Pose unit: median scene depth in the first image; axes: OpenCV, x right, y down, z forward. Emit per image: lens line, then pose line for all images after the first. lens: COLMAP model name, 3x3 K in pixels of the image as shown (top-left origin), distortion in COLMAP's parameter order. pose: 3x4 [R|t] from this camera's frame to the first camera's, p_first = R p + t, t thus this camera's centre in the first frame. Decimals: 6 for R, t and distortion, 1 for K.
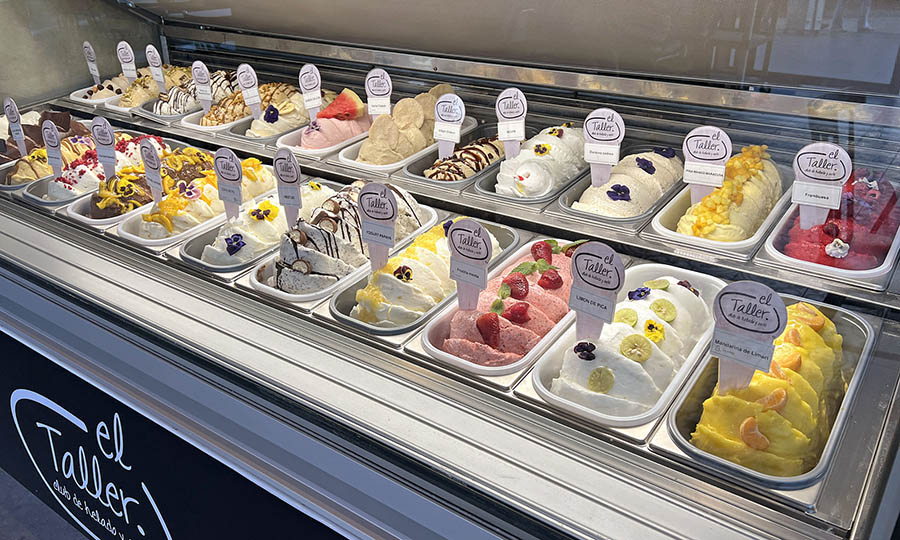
lens RADIAL K [[734.7, 0, 450.0], [0, 734.7, 270.0], [0, 0, 1]] dist [0.068137, -0.003487]
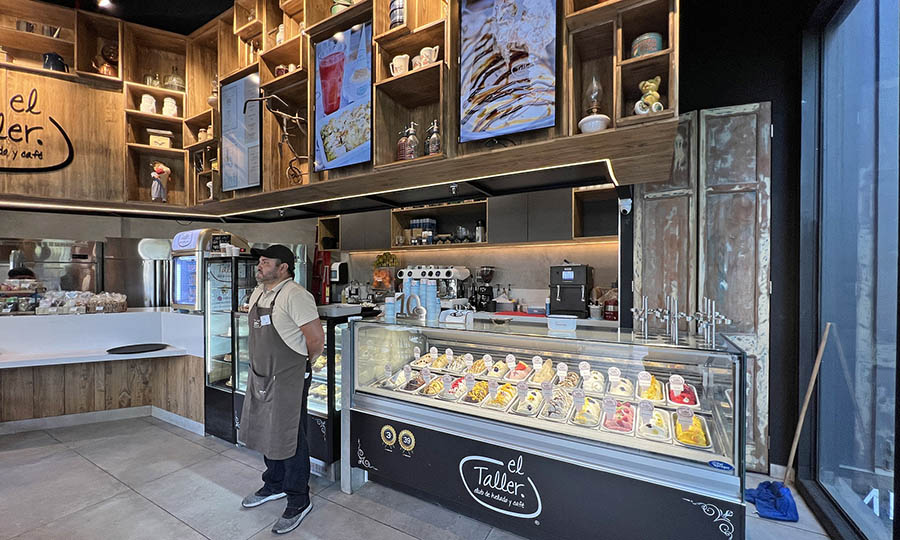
lens RADIAL K [[355.2, 0, 450.0], [0, 355.2, 270.0], [0, 0, 1]] dist [-0.000310, 0.000030]
pose [[0.991217, 0.009793, 0.131879, -0.944733], [0.048613, 0.900444, -0.432247, 0.097489], [-0.122983, 0.434862, 0.892059, -0.851207]]
